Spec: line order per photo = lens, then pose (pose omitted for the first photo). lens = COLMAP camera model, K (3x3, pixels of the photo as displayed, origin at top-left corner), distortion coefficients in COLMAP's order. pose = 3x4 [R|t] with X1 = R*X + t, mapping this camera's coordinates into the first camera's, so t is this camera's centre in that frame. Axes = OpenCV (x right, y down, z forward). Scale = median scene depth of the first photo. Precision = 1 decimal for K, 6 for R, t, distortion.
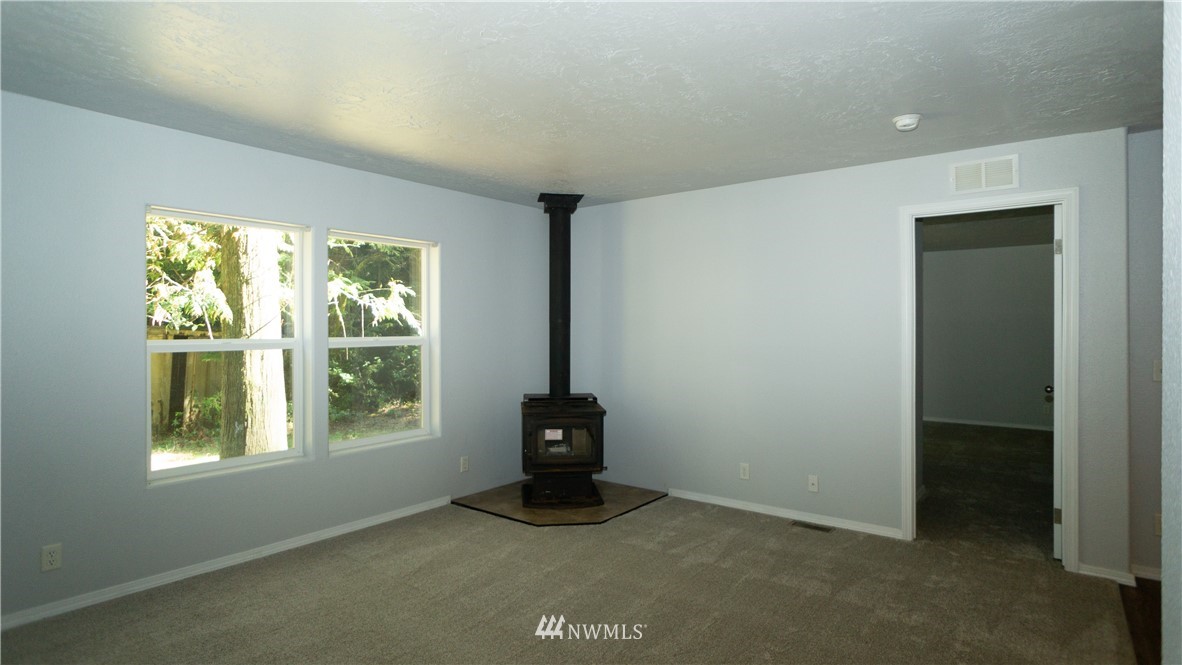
lens RADIAL K [[629.3, 0, 600.7], [0, 629.3, 329.8], [0, 0, 1]] dist [-0.001105, 0.002254]
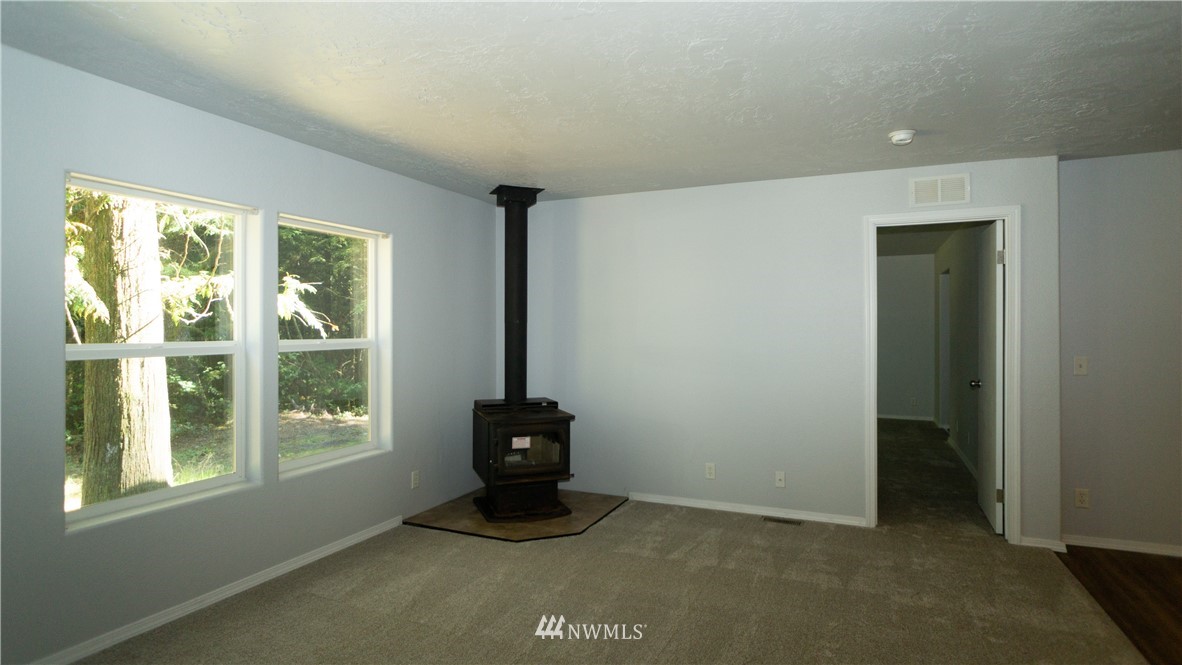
lens RADIAL K [[629.3, 0, 600.7], [0, 629.3, 329.8], [0, 0, 1]] dist [-0.001105, 0.002254]
pose [[0.970233, 0.000457, 0.242173, -0.207573], [-0.000010, 0.999998, -0.001848, -0.000144], [-0.242173, 0.001791, 0.970231, 0.066100]]
